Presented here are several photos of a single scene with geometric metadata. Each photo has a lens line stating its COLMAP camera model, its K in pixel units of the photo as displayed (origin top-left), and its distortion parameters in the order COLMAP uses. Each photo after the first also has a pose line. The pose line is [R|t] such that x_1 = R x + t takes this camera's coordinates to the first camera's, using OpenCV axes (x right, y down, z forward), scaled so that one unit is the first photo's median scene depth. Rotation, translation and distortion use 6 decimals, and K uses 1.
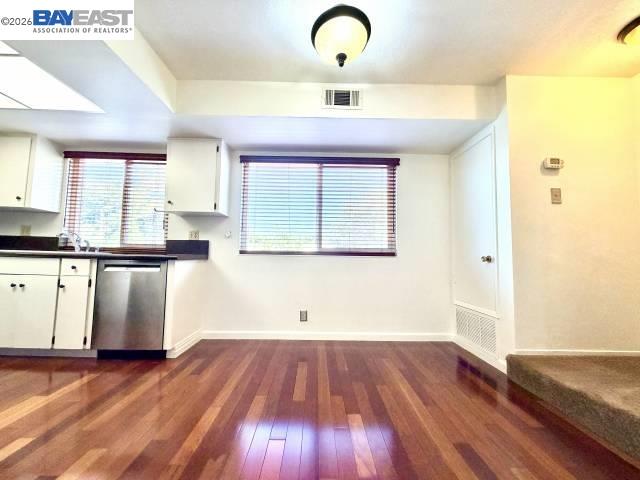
lens RADIAL K [[254.0, 0, 320.1], [0, 254.0, 239.0], [0, 0, 1]] dist [0.003106, 0.000903]
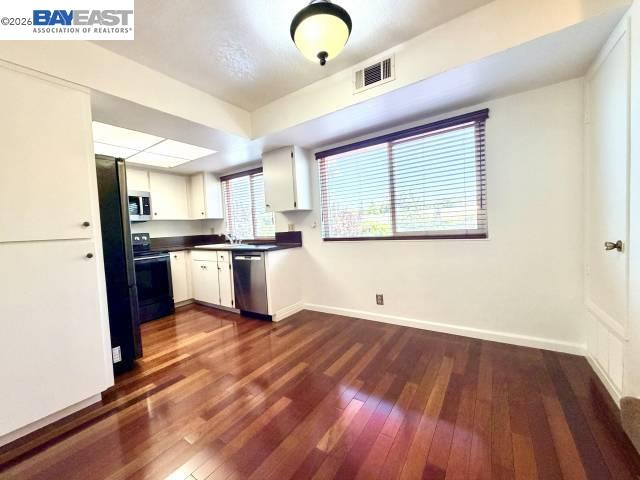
lens RADIAL K [[254.0, 0, 320.0], [0, 254.0, 240.7], [0, 0, 1]] dist [0.003106, 0.000903]
pose [[0.821303, -0.031583, -0.569617, 0.345846], [0.104442, 0.989916, 0.095702, -0.059361], [0.560850, -0.138092, 0.816320, 0.058001]]
